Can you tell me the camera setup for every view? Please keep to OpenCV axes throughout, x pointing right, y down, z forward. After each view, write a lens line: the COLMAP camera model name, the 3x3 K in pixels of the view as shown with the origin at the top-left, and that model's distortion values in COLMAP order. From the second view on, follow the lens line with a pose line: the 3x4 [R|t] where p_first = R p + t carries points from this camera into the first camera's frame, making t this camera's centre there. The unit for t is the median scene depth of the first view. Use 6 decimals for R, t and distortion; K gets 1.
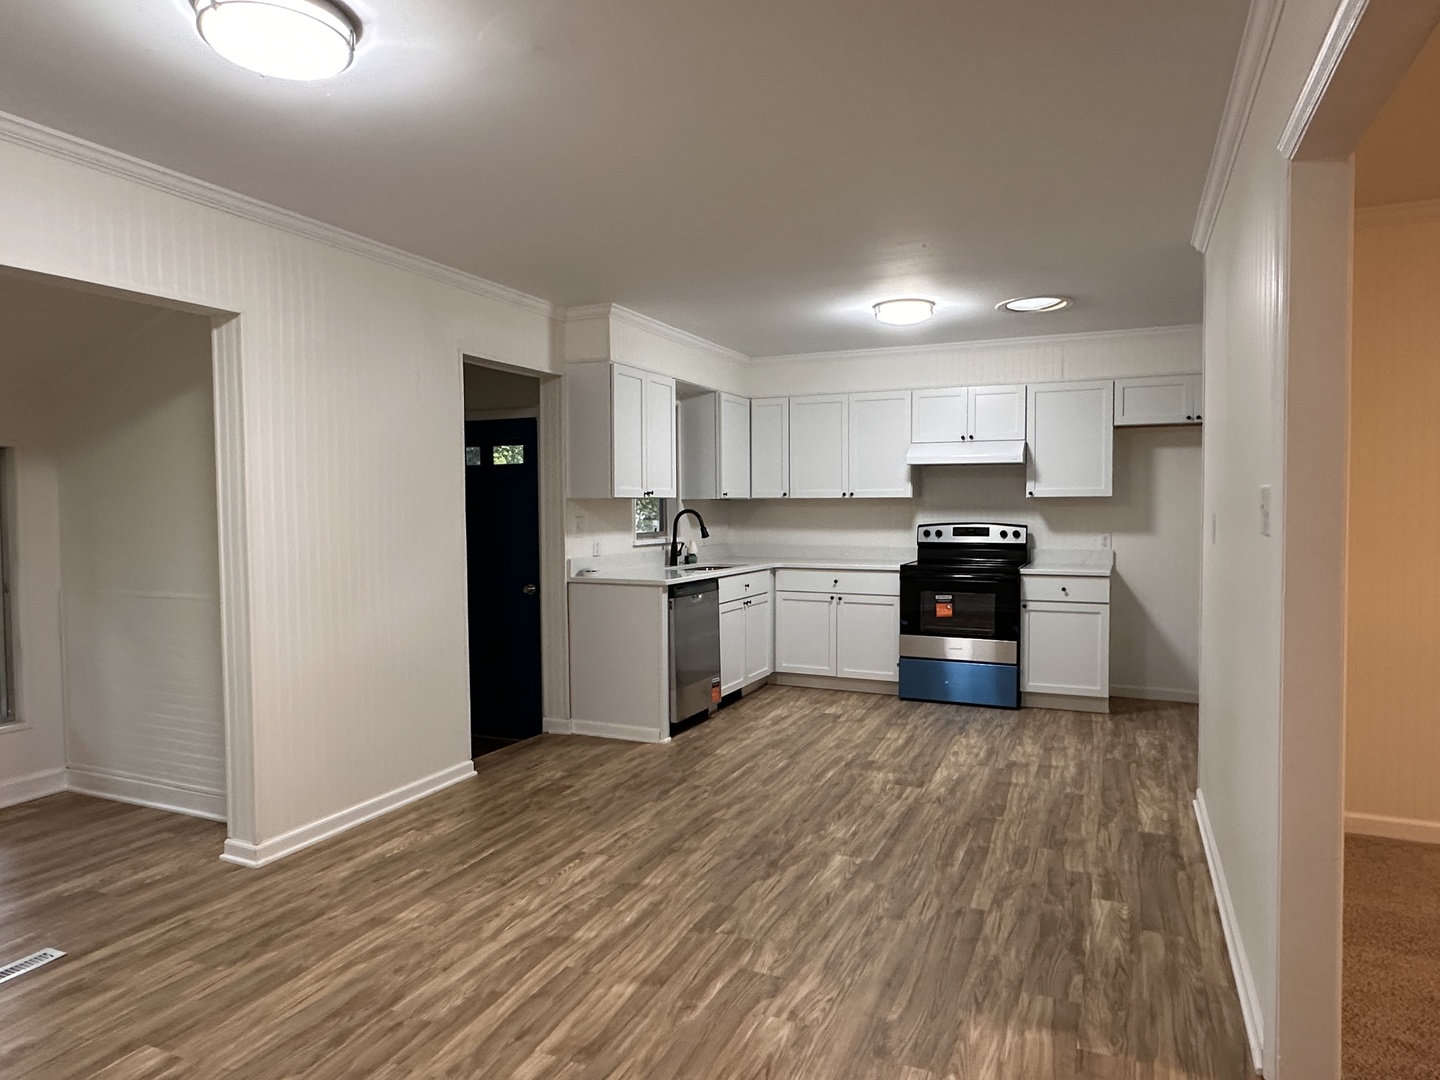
lens RADIAL K [[905.1, 0, 716.8], [0, 905.1, 532.7], [0, 0, 1]] dist [-0.002103, 0.000634]
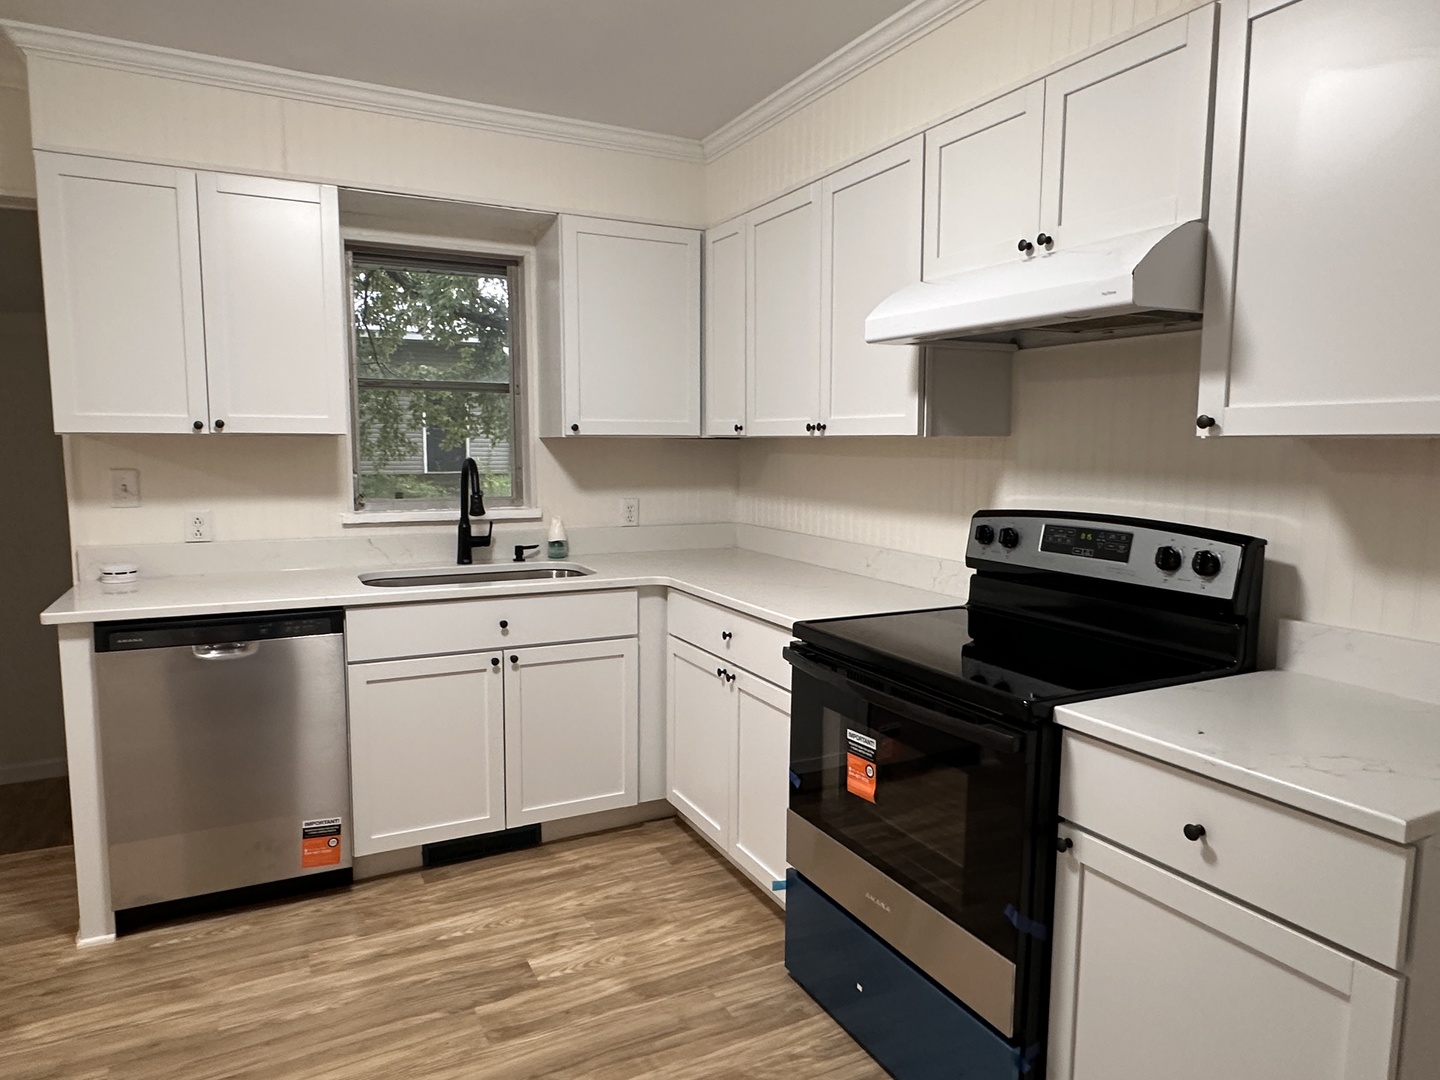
lens RADIAL K [[905.1, 0, 711.0], [0, 905.1, 546.3], [0, 0, 1]] dist [-0.002103, 0.000634]
pose [[0.781984, 0.080922, -0.618023, 0.532299], [-0.028298, 0.995123, 0.094493, -0.037668], [0.622656, -0.056403, 0.780461, 0.932120]]
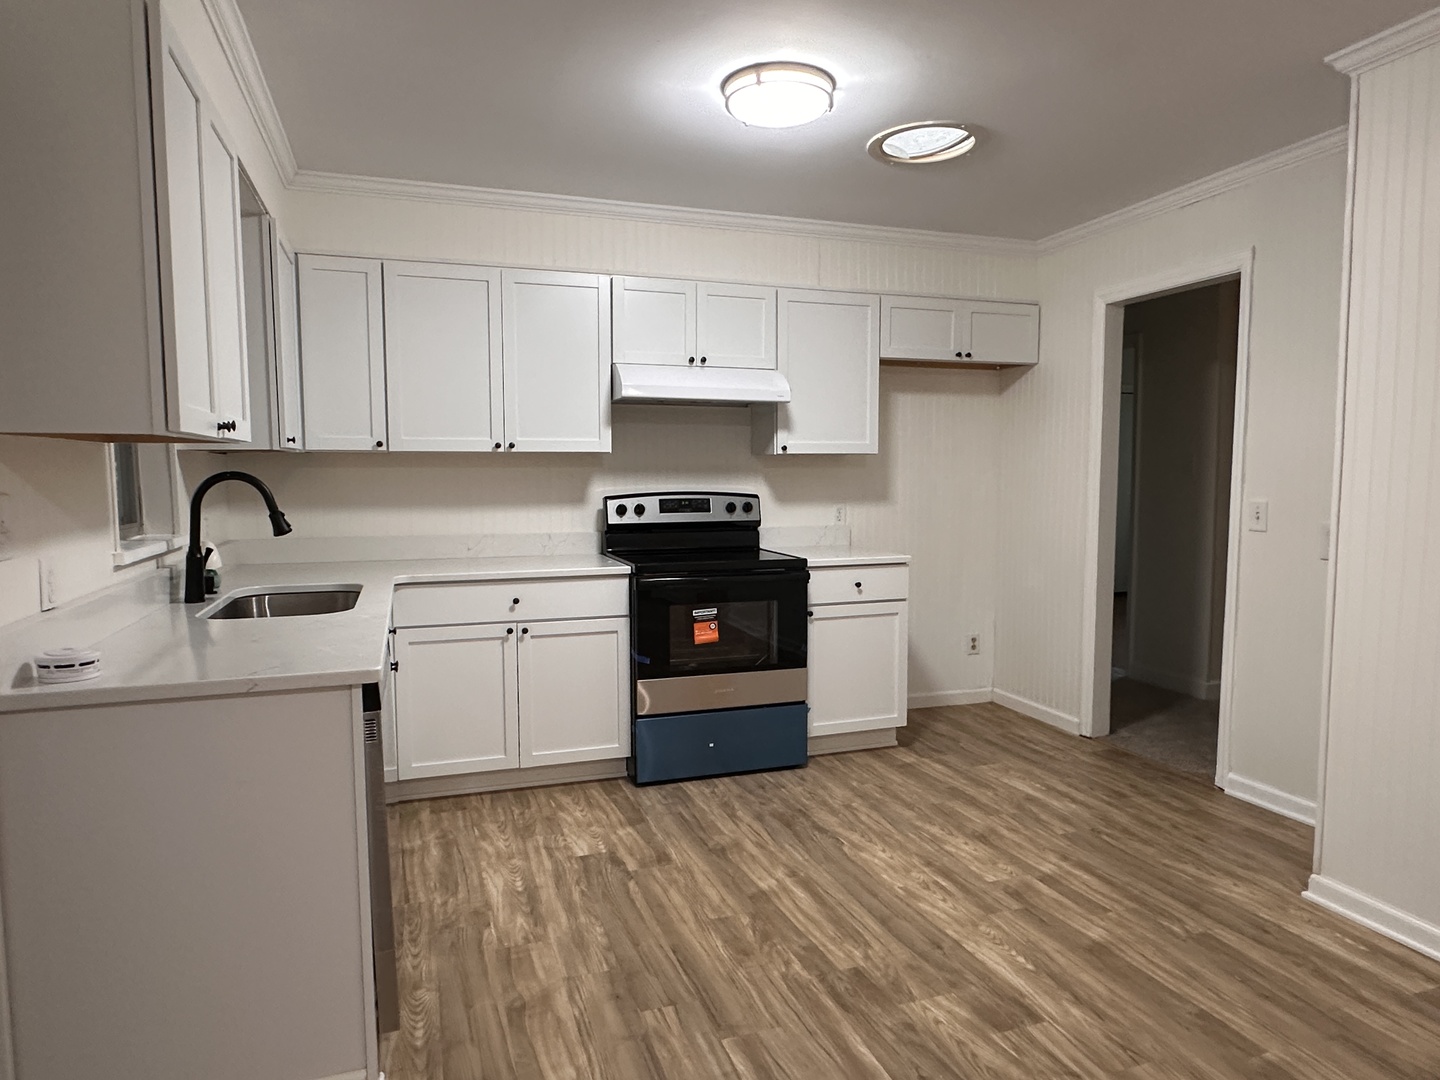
lens RADIAL K [[905.1, 0, 724.4], [0, 905.1, 538.3], [0, 0, 1]] dist [-0.002103, 0.000634]
pose [[0.723262, -0.051180, 0.688675, -0.220119], [0.020064, 0.998386, 0.053125, -0.016726], [-0.690283, -0.024606, 0.723121, 0.706344]]
